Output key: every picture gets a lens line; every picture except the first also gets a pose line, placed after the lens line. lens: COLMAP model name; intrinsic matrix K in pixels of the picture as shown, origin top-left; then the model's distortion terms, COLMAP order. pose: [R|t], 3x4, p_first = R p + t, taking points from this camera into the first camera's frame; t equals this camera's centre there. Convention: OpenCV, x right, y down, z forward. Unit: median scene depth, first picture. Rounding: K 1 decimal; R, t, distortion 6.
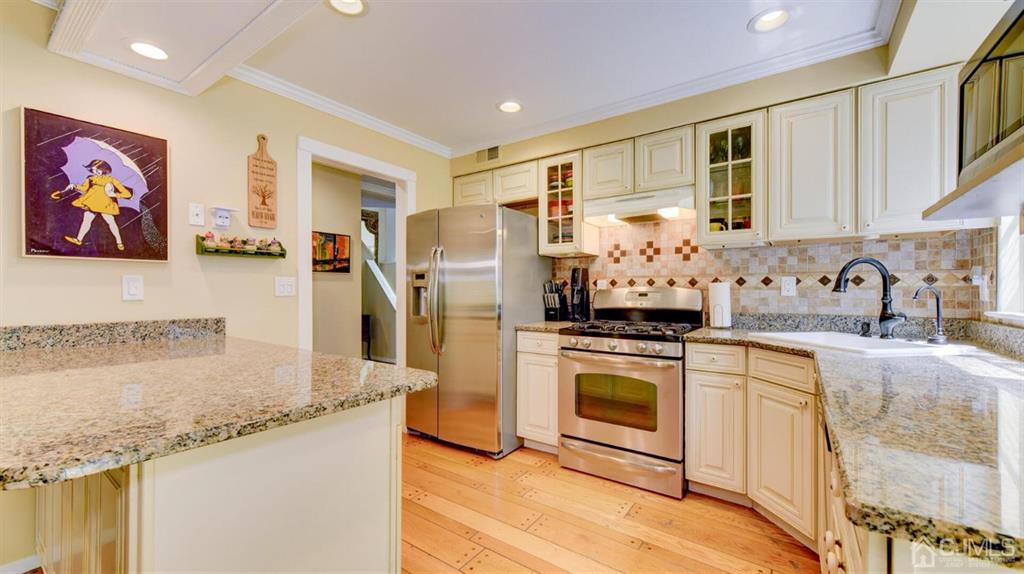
lens RADIAL K [[402.5, 0, 514.0], [0, 402.5, 289.8], [0, 0, 1]] dist [0.002710, -0.000090]
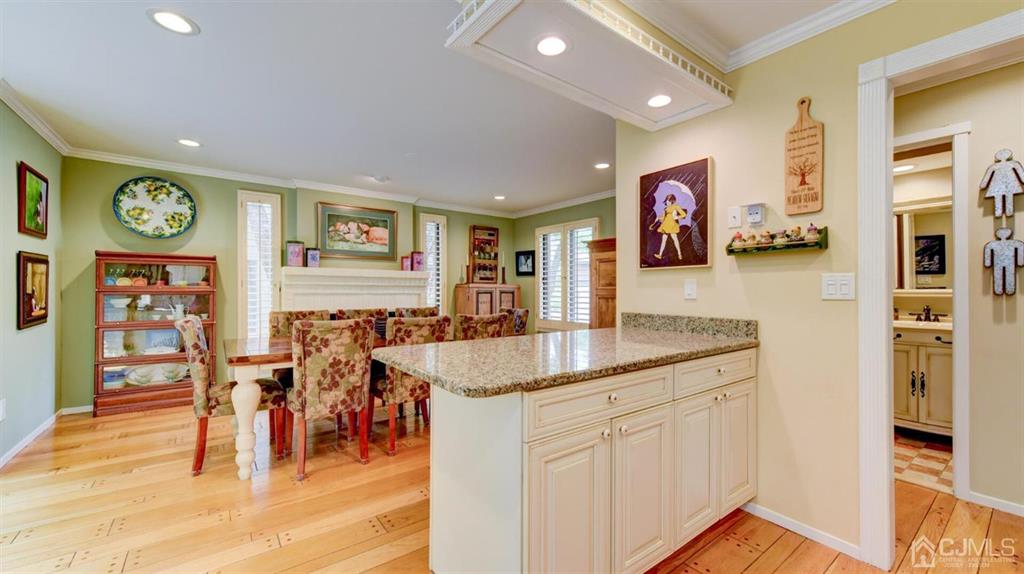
lens RADIAL K [[402.5, 0, 514.0], [0, 402.5, 289.8], [0, 0, 1]] dist [0.002710, -0.000090]
pose [[-0.296282, -0.002617, -0.955097, 0.311171], [-0.001137, 0.999997, -0.002388, 0.000954], [0.955100, 0.000379, -0.296284, 0.676205]]
